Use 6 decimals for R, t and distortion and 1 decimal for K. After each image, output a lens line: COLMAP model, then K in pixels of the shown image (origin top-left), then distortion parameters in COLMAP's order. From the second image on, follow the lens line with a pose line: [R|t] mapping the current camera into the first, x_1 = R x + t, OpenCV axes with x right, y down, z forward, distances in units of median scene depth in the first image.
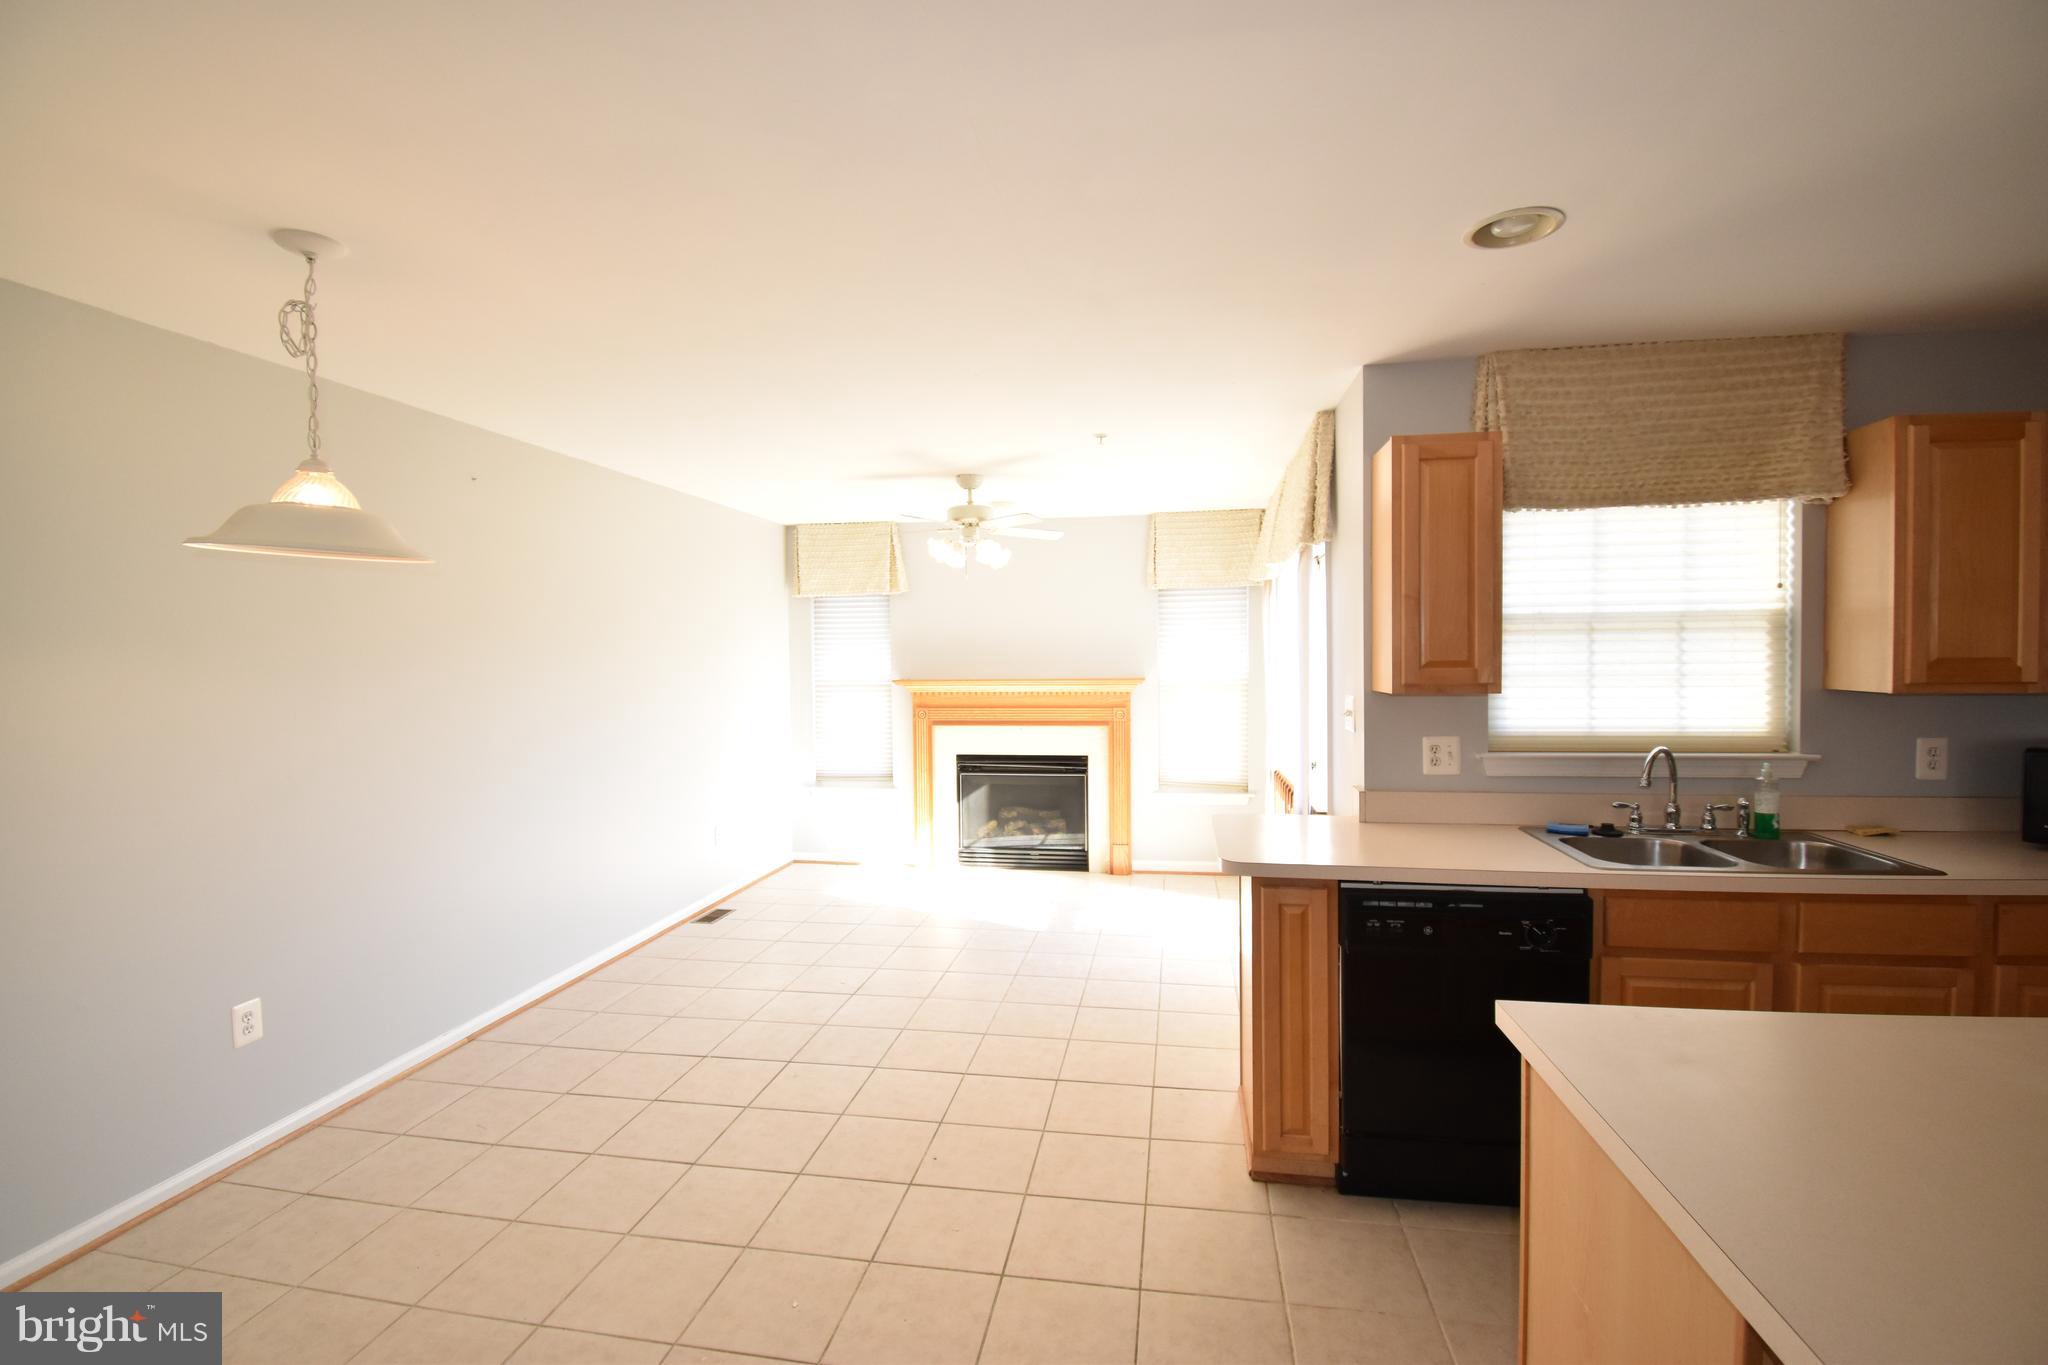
lens RADIAL K [[908.2, 0, 1010.4], [0, 908.2, 674.6], [0, 0, 1]] dist [0.001137, -0.008236]
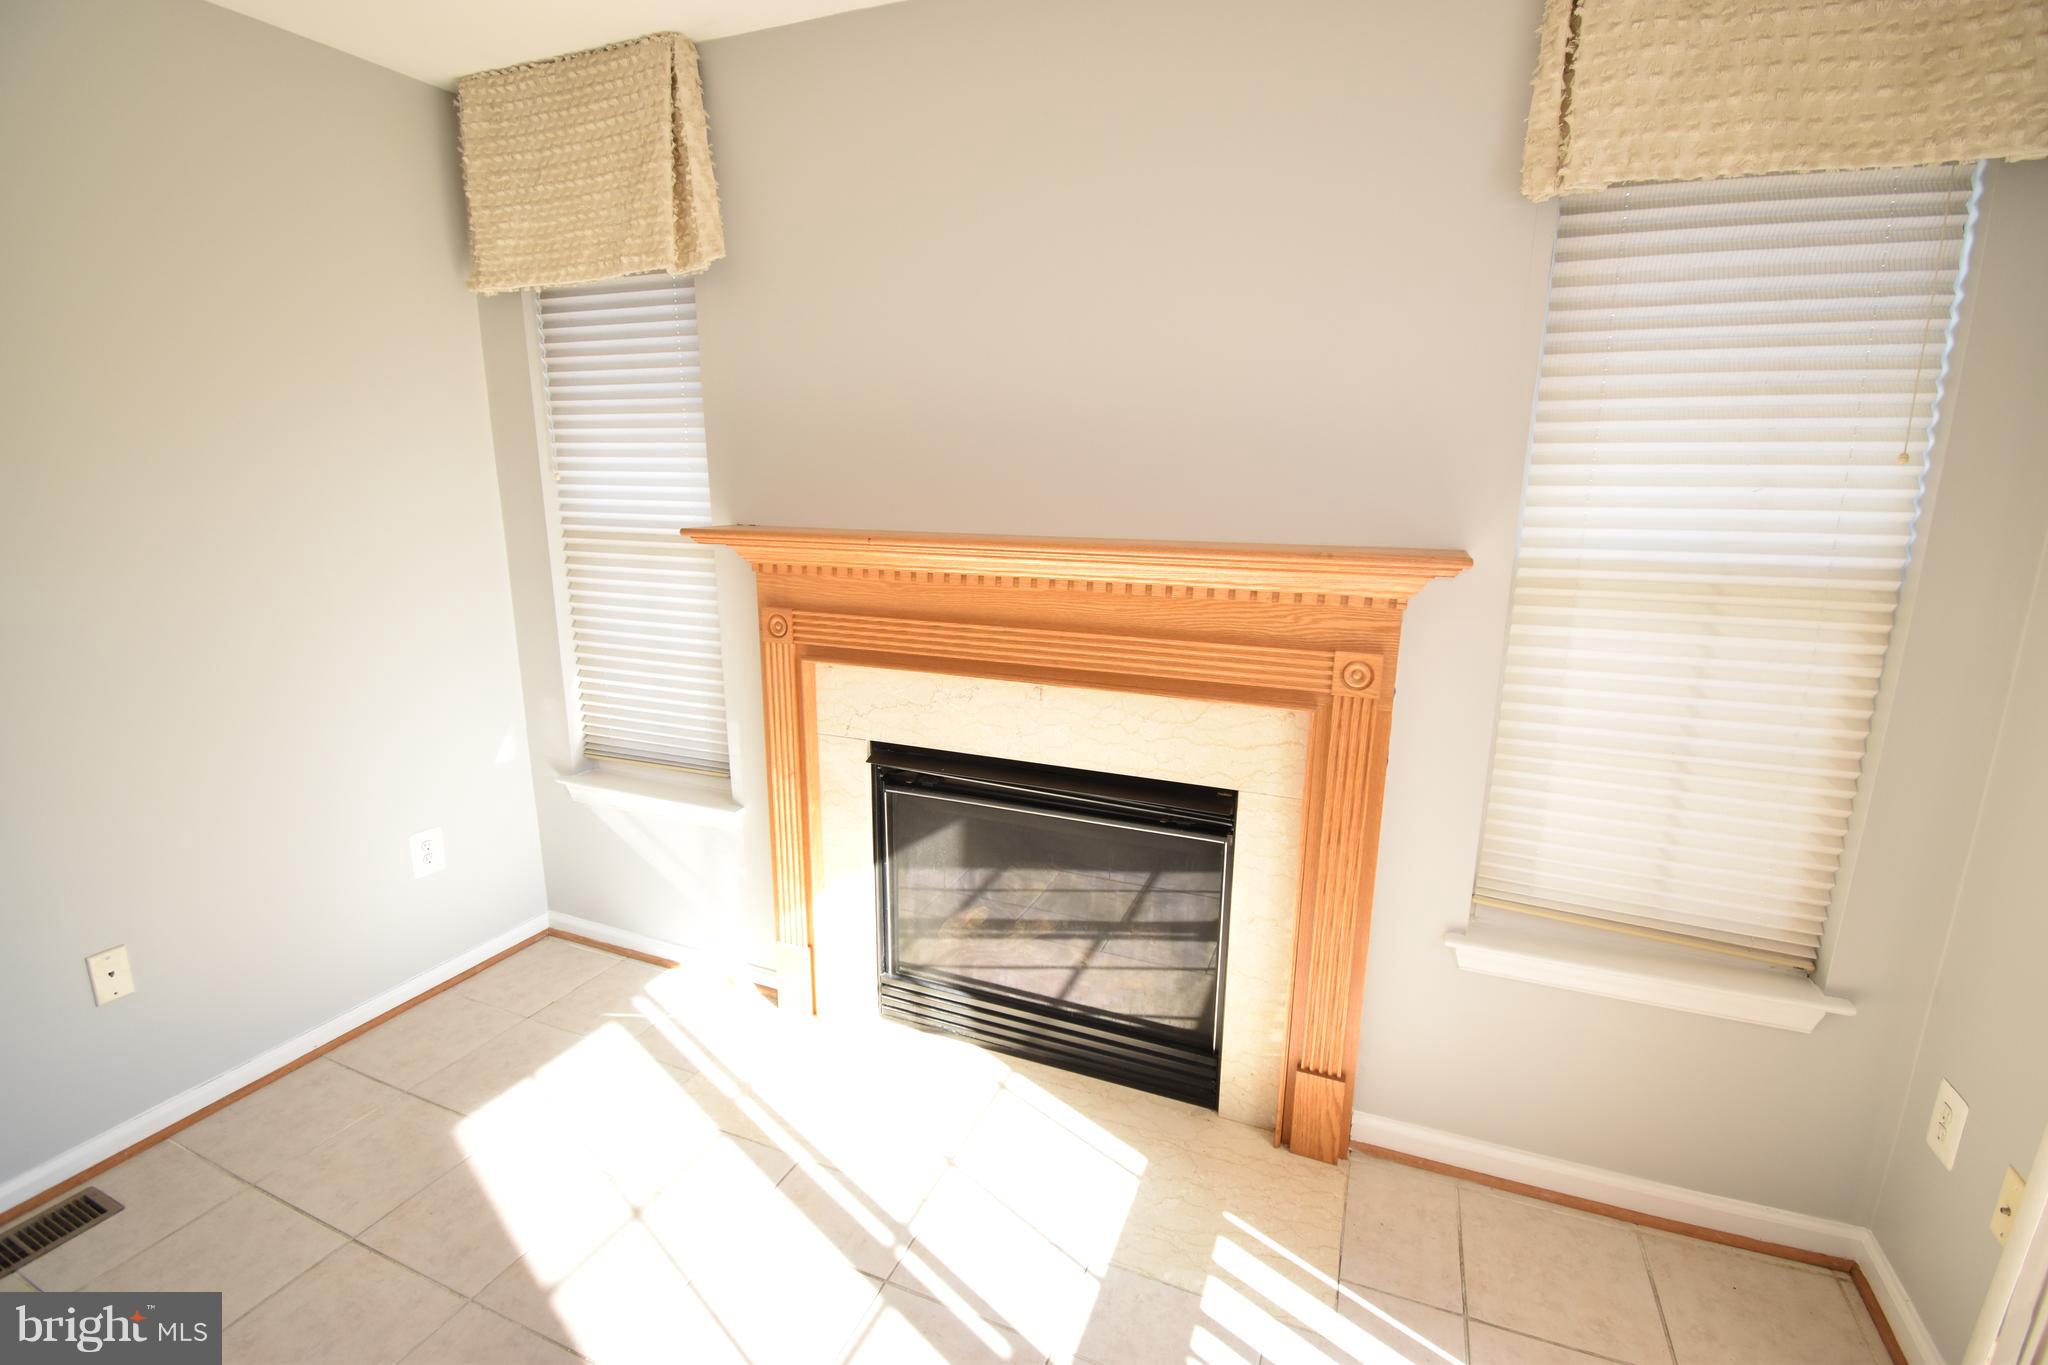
lens RADIAL K [[908.2, 0, 1023.5], [0, 908.2, 673.5], [0, 0, 1]] dist [0.001137, -0.008236]
pose [[0.978104, 0.062962, -0.198367, 0.070716], [-0.024210, 0.981092, 0.192024, -0.009256], [0.206706, -0.183017, 0.961133, 0.672692]]
